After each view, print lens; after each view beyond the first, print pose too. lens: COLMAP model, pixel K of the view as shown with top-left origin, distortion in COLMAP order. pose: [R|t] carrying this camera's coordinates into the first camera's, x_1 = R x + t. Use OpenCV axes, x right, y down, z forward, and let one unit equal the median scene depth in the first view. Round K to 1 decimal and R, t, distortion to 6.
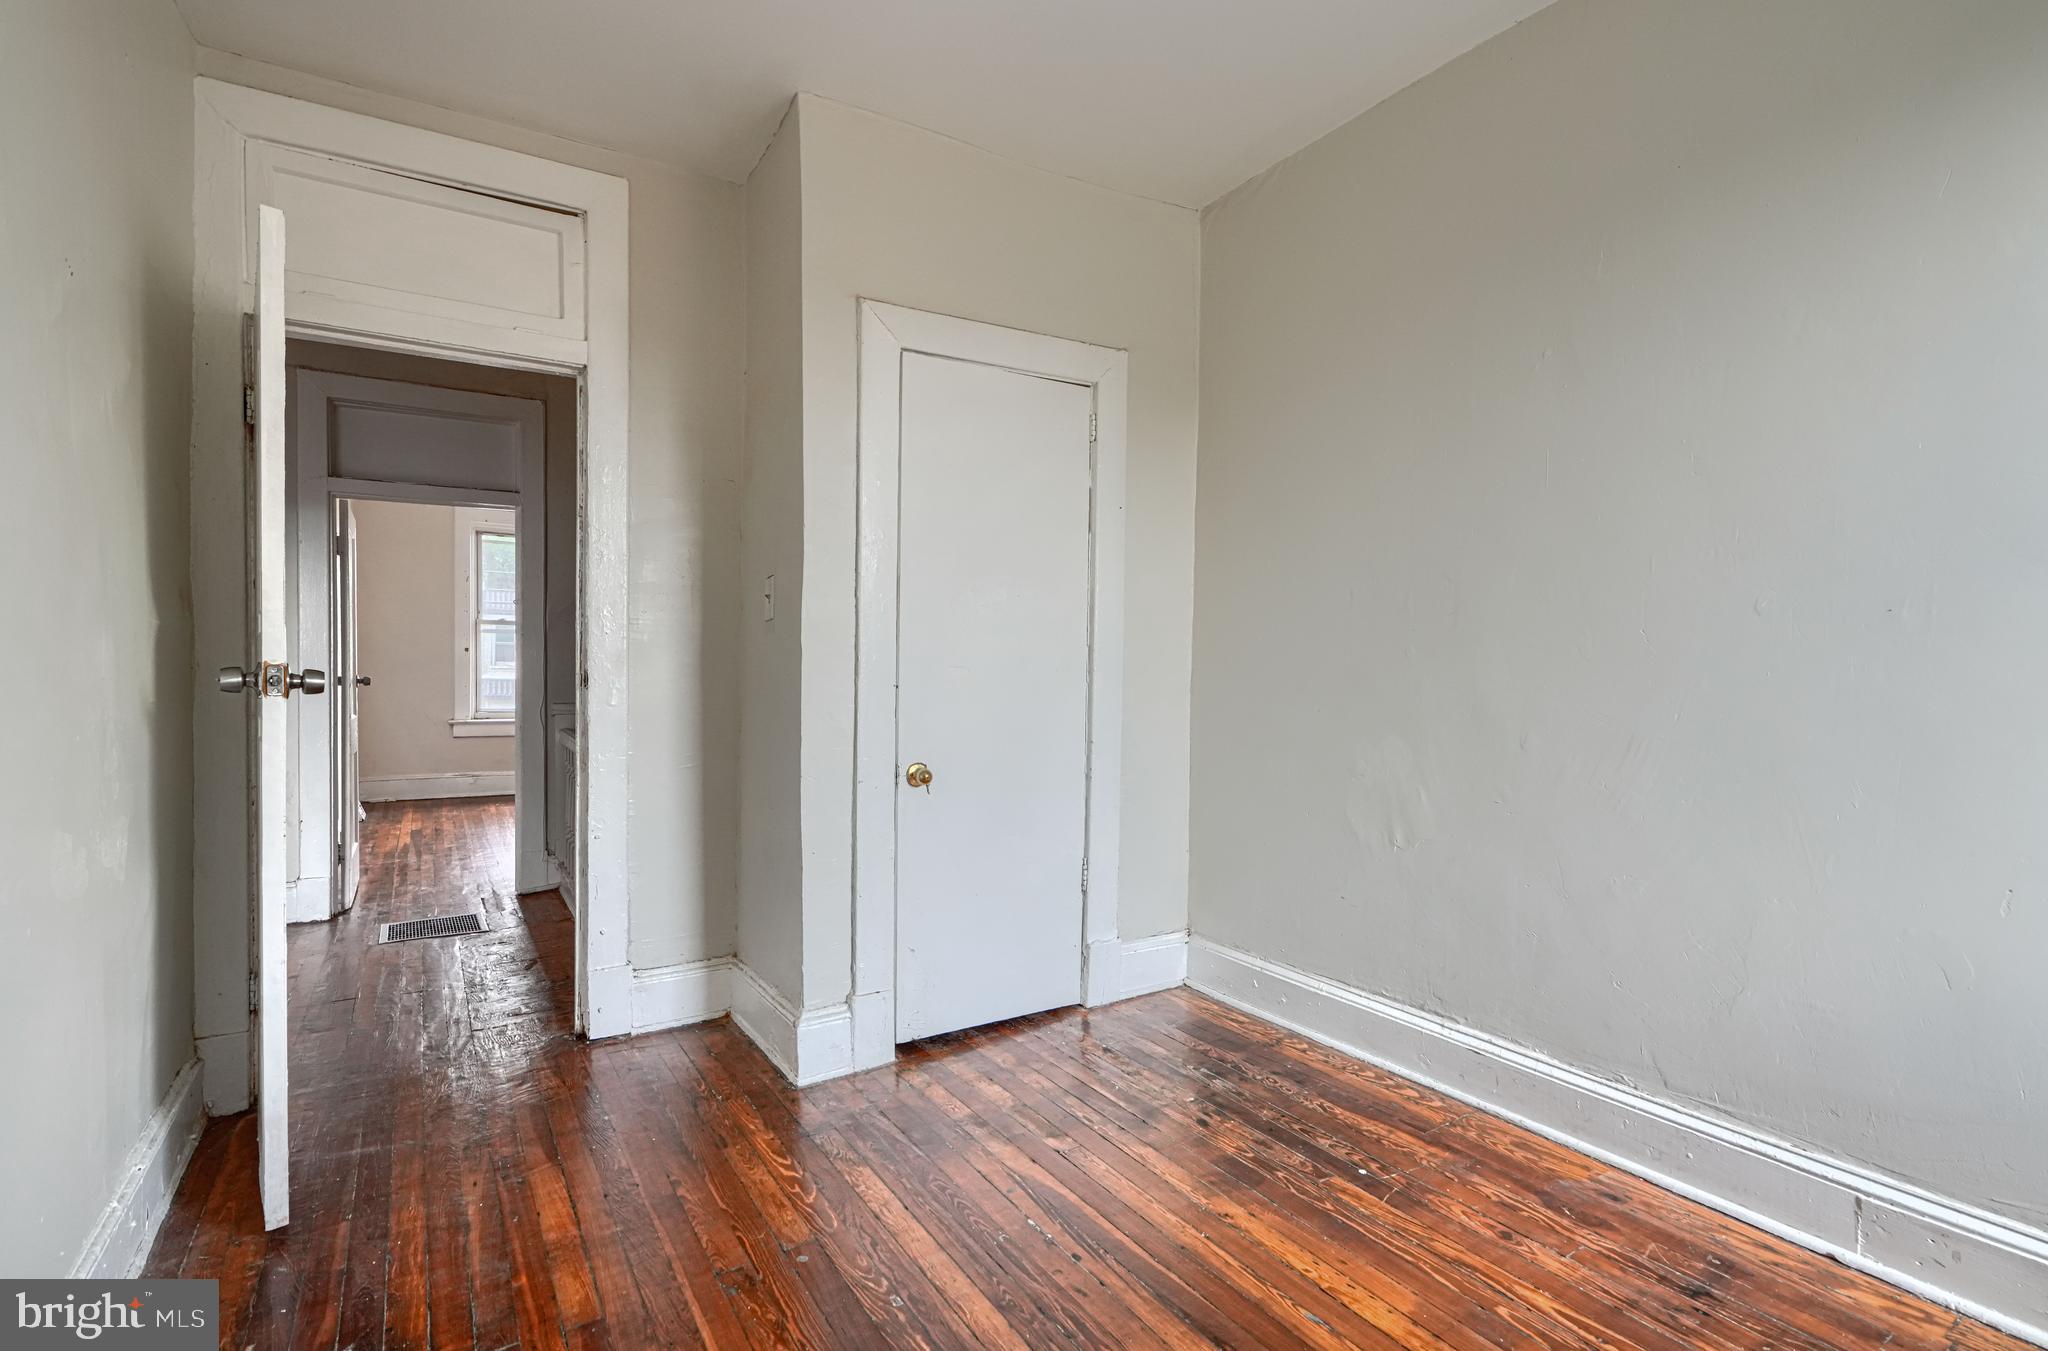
lens RADIAL K [[963.6, 0, 1022.5], [0, 963.6, 699.9], [0, 0, 1]] dist [0.003554, -0.000122]
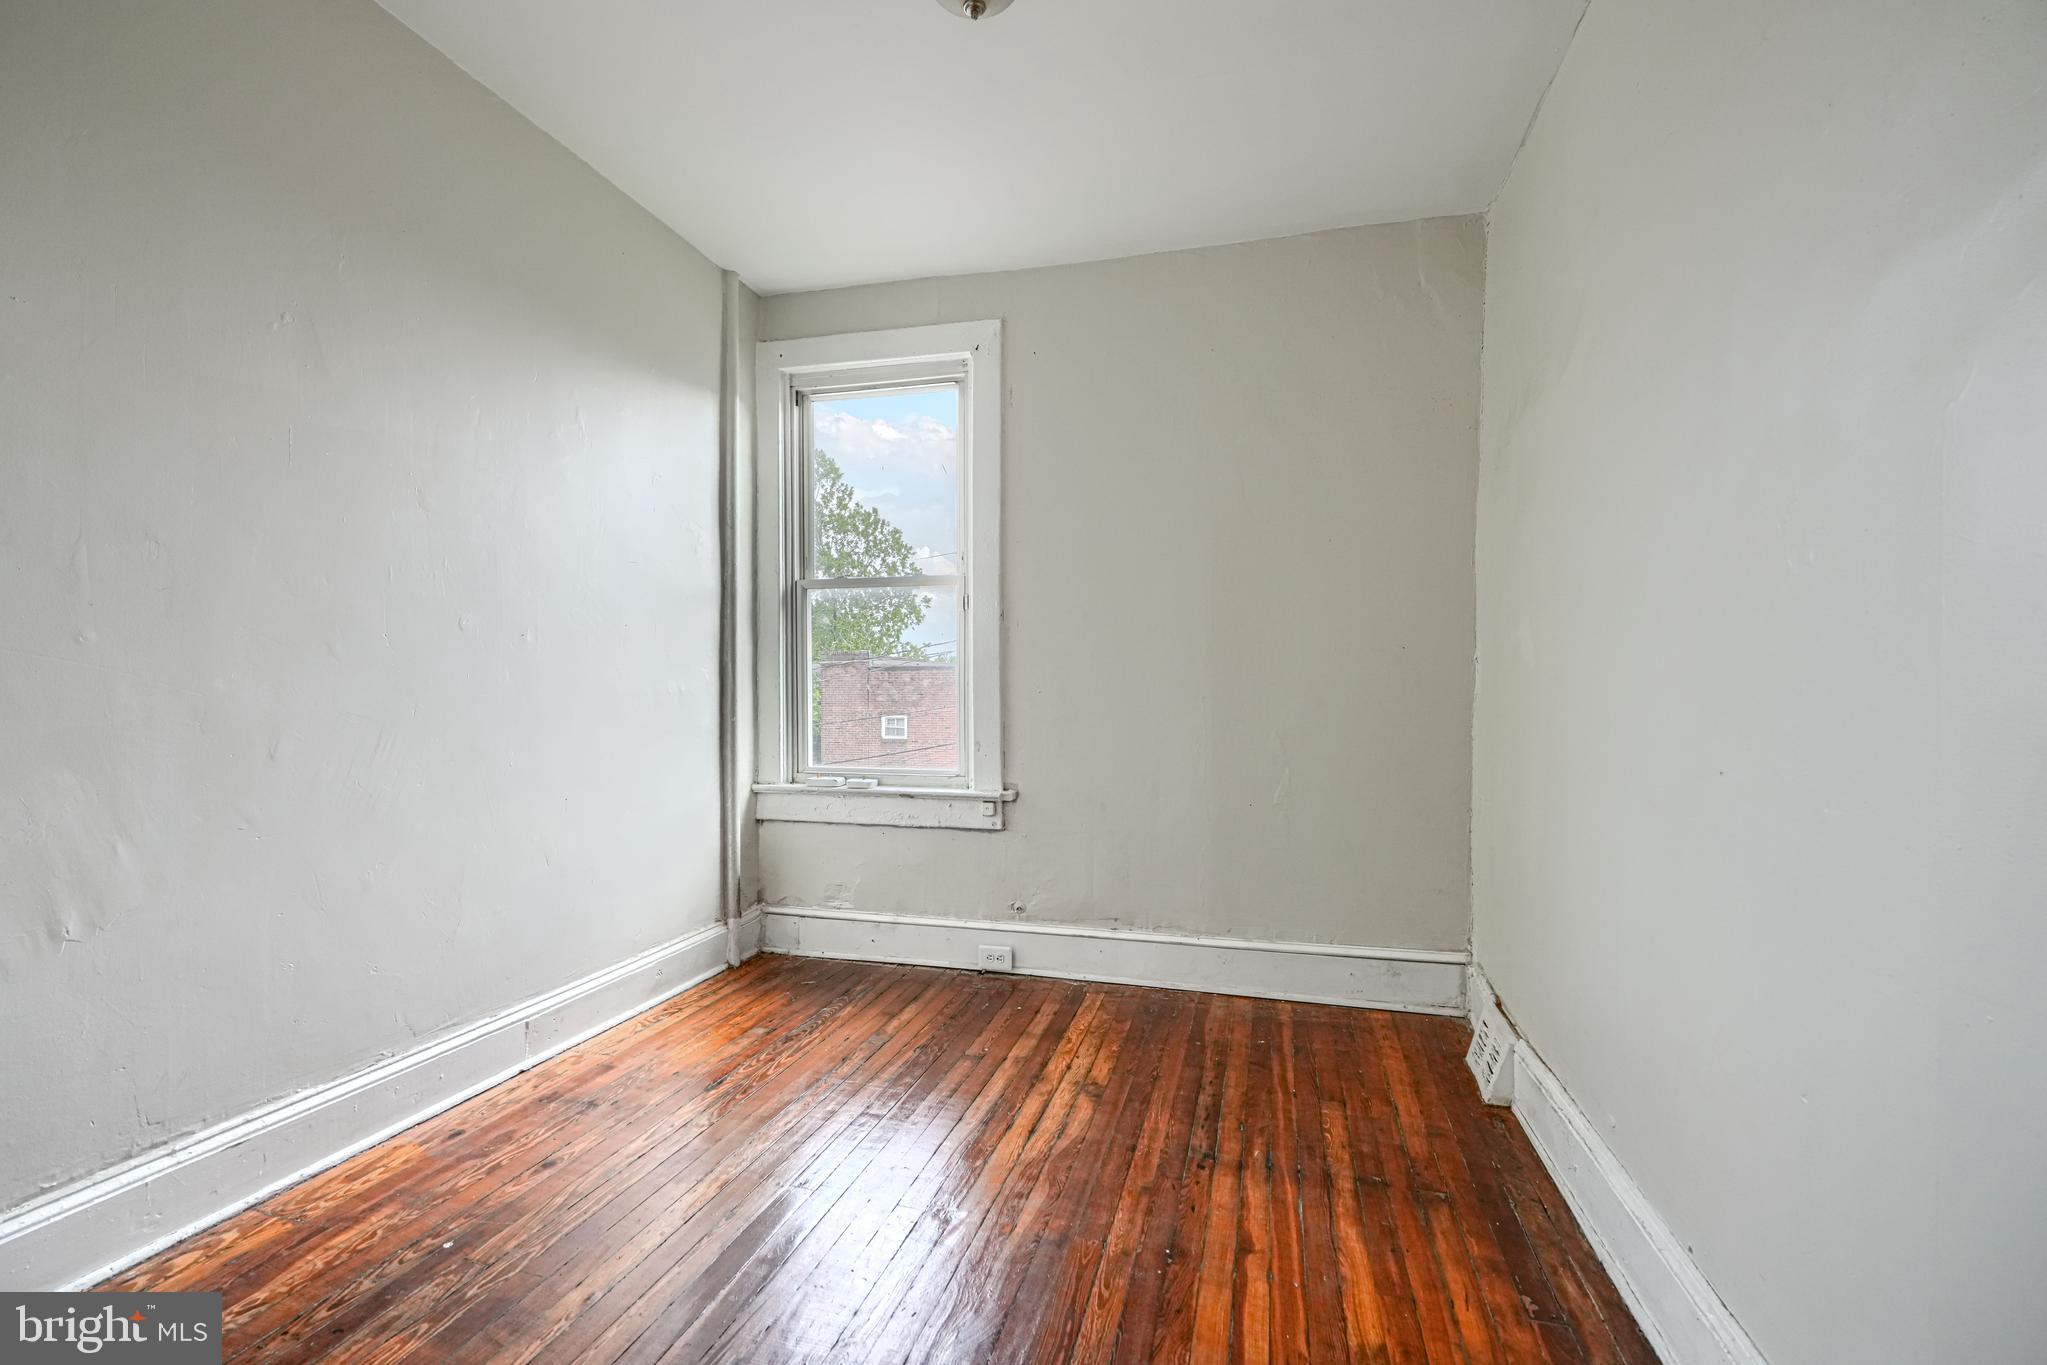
lens RADIAL K [[945.5, 0, 1030.9], [0, 945.5, 715.7], [0, 0, 1]] dist [0.001465, 0.000200]
pose [[-0.693590, -0.025566, 0.719916, -0.580681], [0.013232, 0.998749, 0.048216, -0.021262], [-0.720248, 0.042968, -0.692384, 1.124652]]
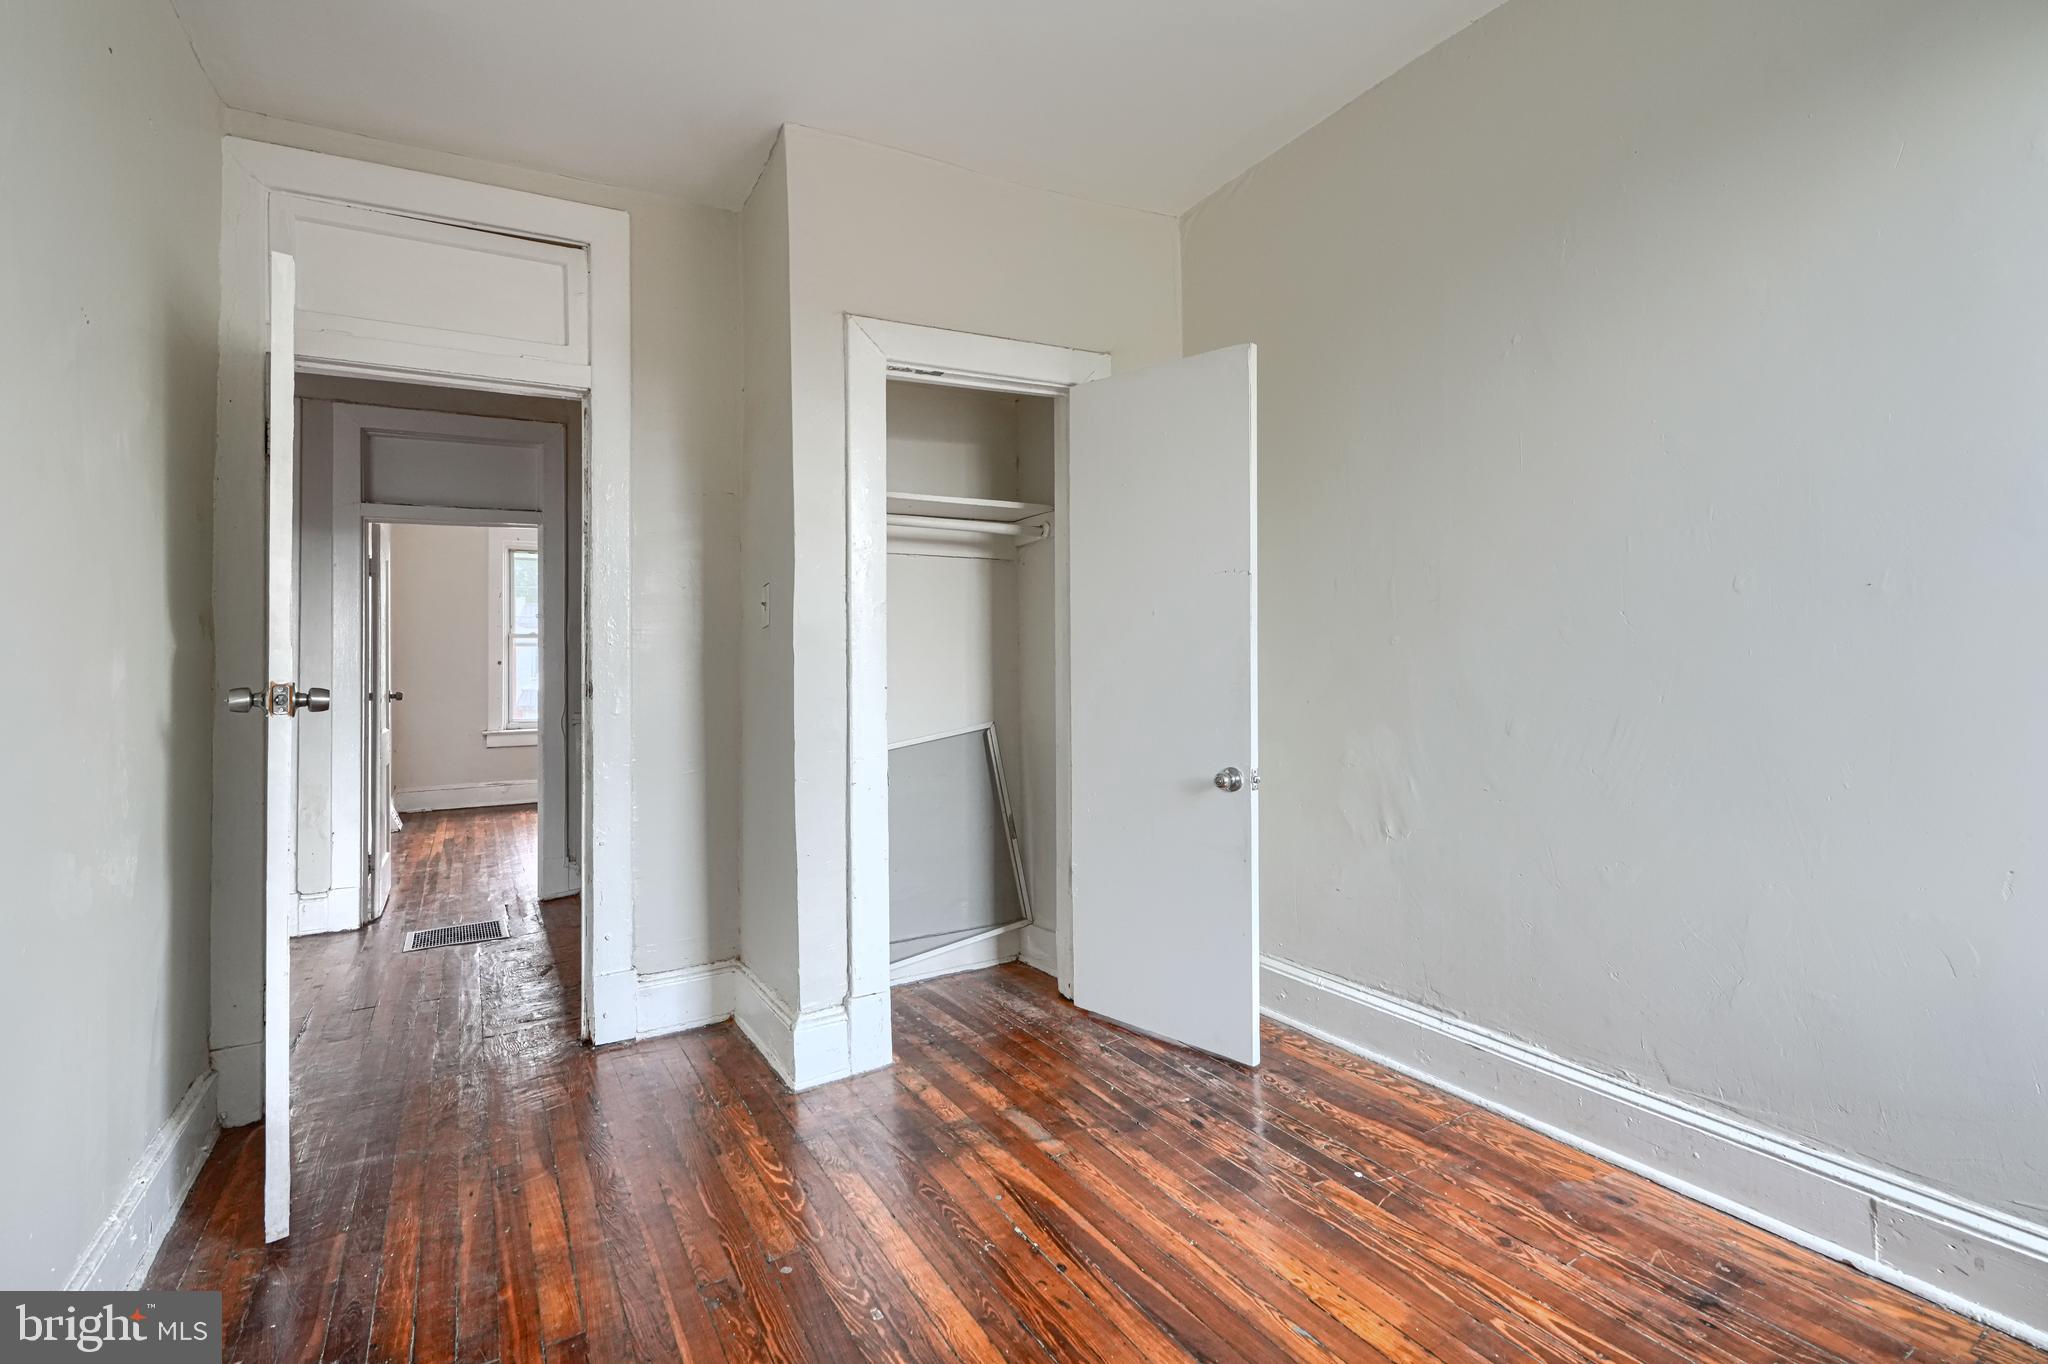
lens RADIAL K [[943.1, 0, 1016.4], [0, 943.1, 657.2], [0, 0, 1]] dist [0.001343, 0.000506]
pose [[0.998995, -0.028010, -0.034989, 0.053527], [0.026534, 0.998767, -0.041963, -0.002007], [0.036122, 0.040993, 0.998506, 0.013698]]
